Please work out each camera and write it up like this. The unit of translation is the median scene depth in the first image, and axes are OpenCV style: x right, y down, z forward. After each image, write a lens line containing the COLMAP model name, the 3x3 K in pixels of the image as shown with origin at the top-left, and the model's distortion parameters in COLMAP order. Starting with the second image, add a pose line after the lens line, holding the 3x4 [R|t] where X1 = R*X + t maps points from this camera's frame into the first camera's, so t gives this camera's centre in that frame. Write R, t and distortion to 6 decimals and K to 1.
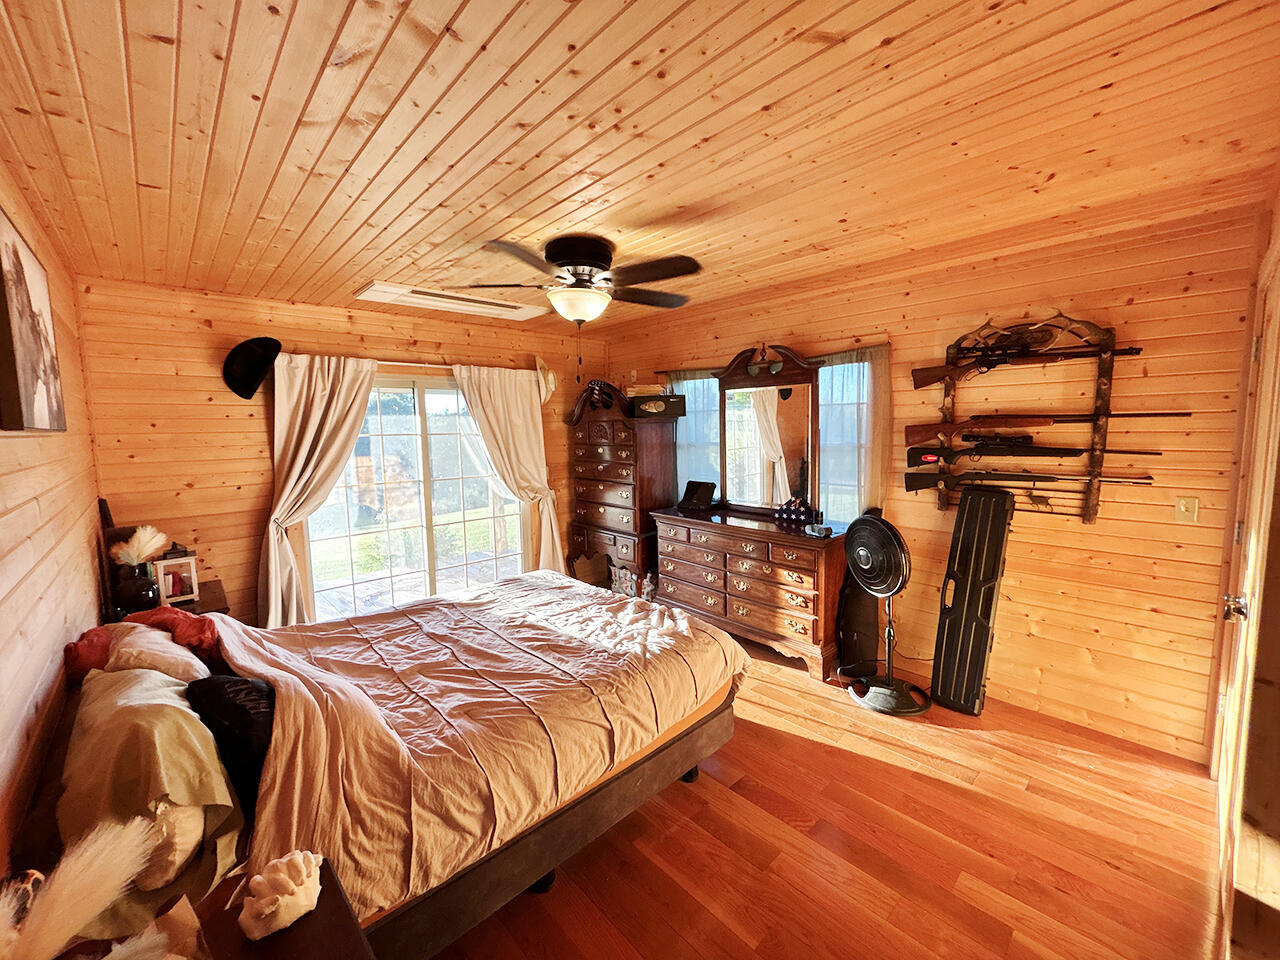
lens RADIAL K [[517.4, 0, 636.0], [0, 517.4, 479.1], [0, 0, 1]] dist [0.000378, 0.000292]
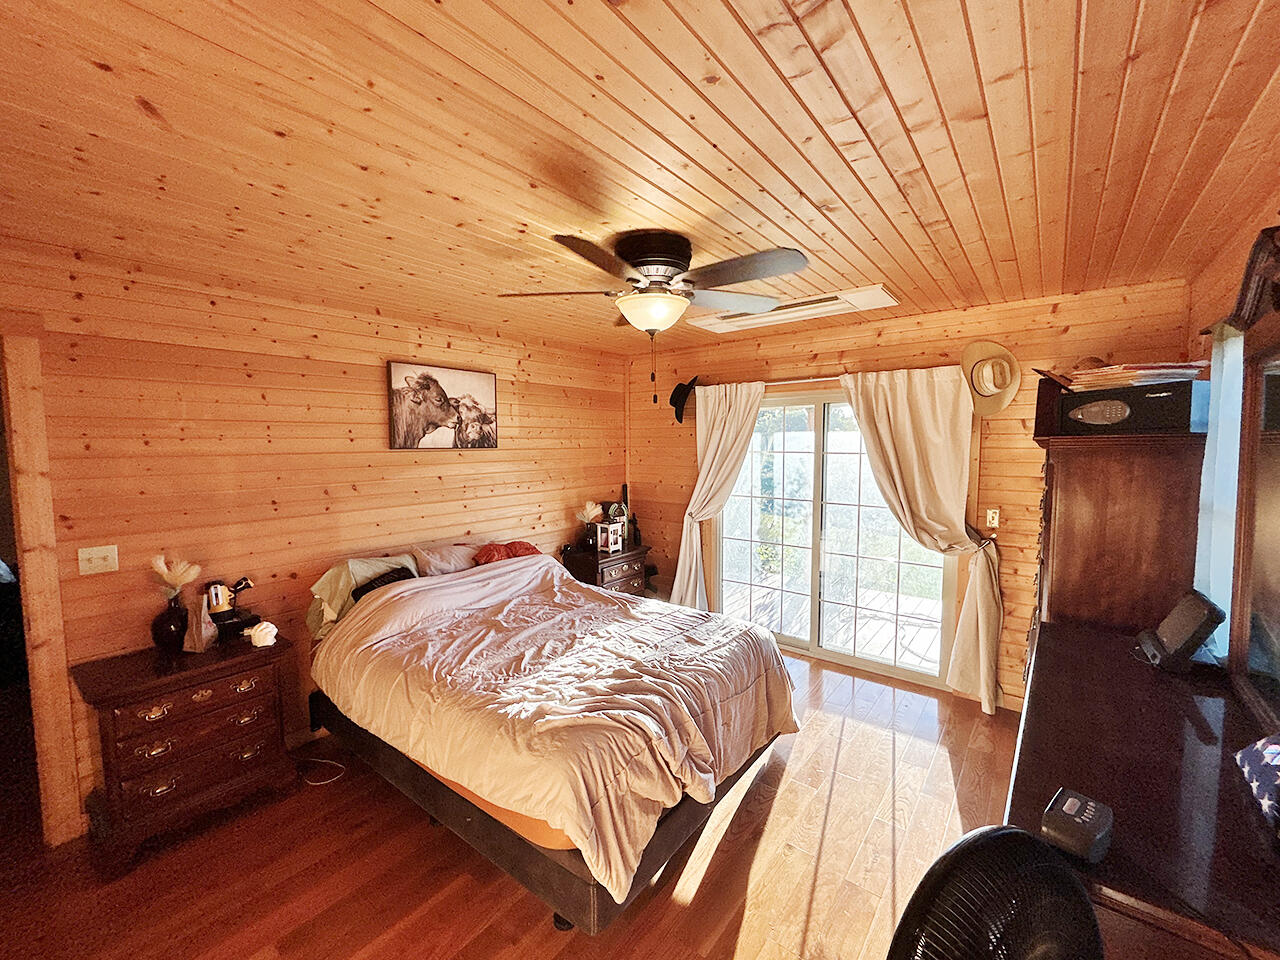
lens RADIAL K [[517.4, 0, 636.0], [0, 517.4, 479.1], [0, 0, 1]] dist [0.000378, 0.000292]
pose [[0.150296, 0.091245, -0.984421, 0.769484], [-0.095767, 0.992393, 0.077363, -0.129942], [0.983992, 0.082648, 0.157891, 0.881102]]
